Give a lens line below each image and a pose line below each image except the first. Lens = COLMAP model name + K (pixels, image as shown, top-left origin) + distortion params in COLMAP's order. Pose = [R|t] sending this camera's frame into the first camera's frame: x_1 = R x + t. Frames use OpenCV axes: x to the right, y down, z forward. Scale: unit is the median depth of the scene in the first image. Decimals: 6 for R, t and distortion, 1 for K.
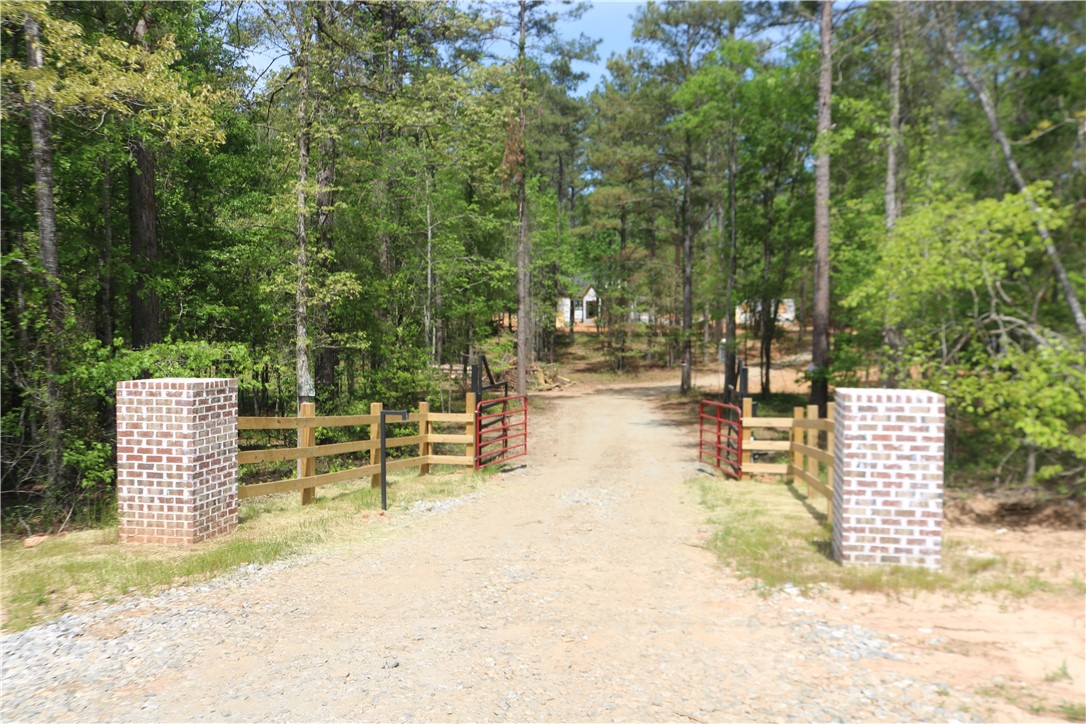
lens RADIAL K [[1325.6, 0, 543.0], [0, 1325.6, 362.0], [0, 0, 1]] dist [0.006184, 0.003456]
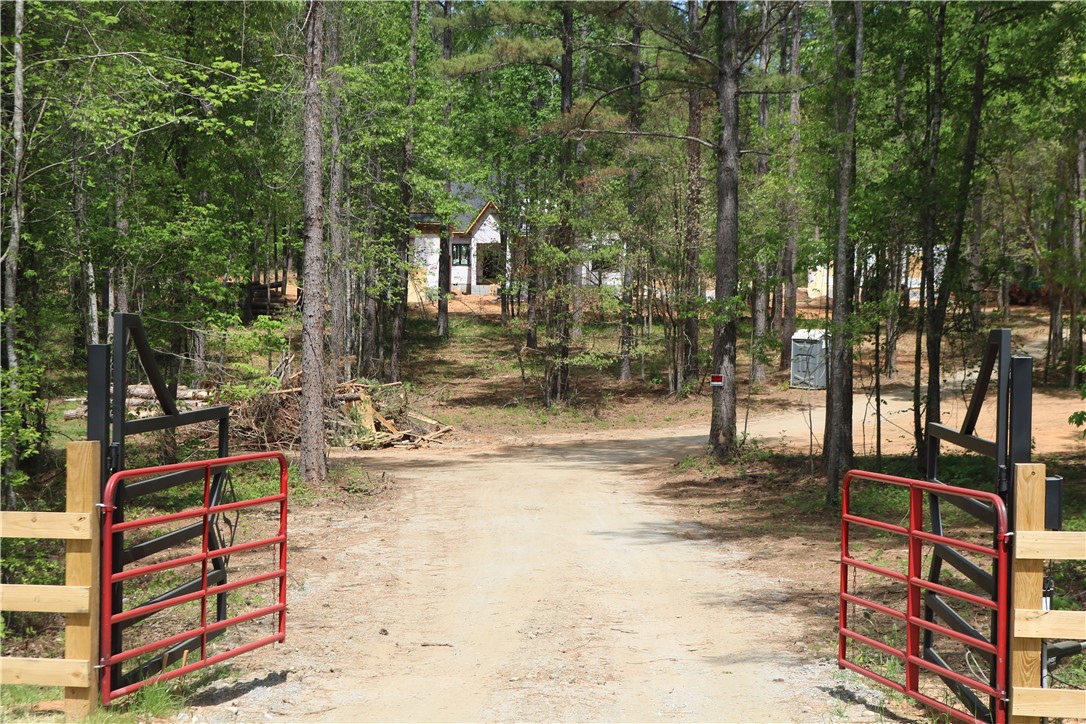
lens RADIAL K [[2521.0, 0, 543.0], [0, 2521.0, 362.0], [0, 0, 1]] dist [0.015476, -0.032623]
pose [[0.998240, 0.007164, 0.058877, 0.006730], [-0.006249, 0.999857, -0.015715, 0.006706], [-0.058981, 0.015320, 0.998142, 0.209872]]
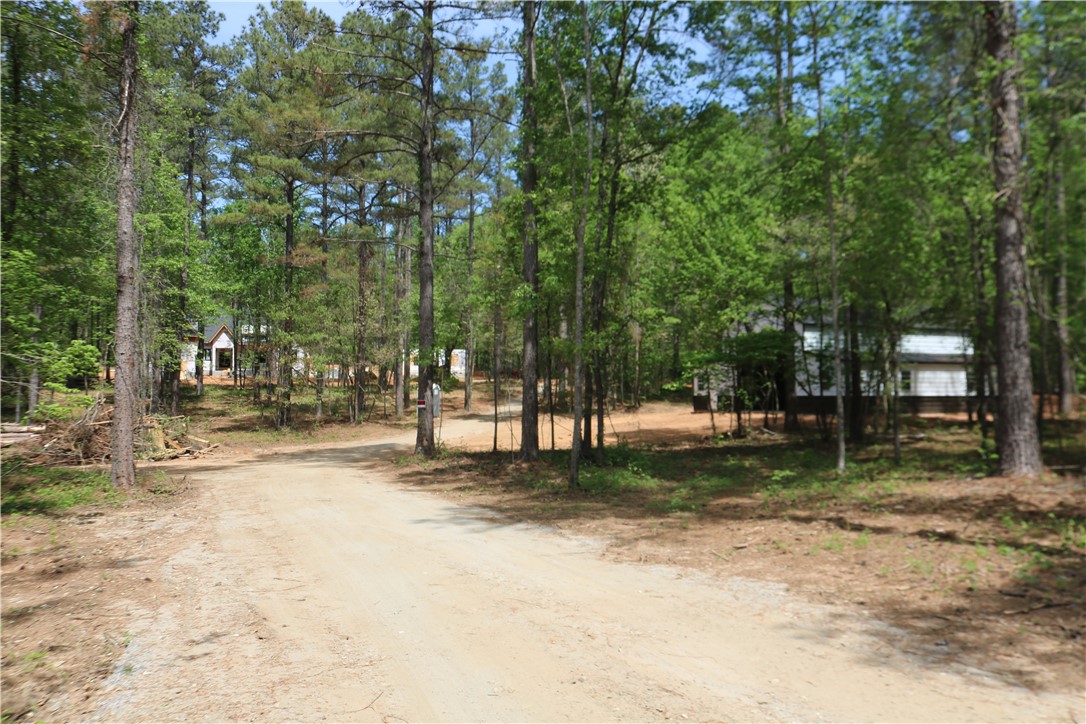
lens RADIAL K [[841.6, 0, 543.0], [0, 841.6, 362.0], [0, 0, 1]] dist [0.009475, 0.003678]
pose [[0.903588, 0.014792, 0.428146, -0.008484], [0.026120, 0.995642, -0.089524, 0.015602], [-0.427605, 0.092076, 0.899264, 0.553628]]
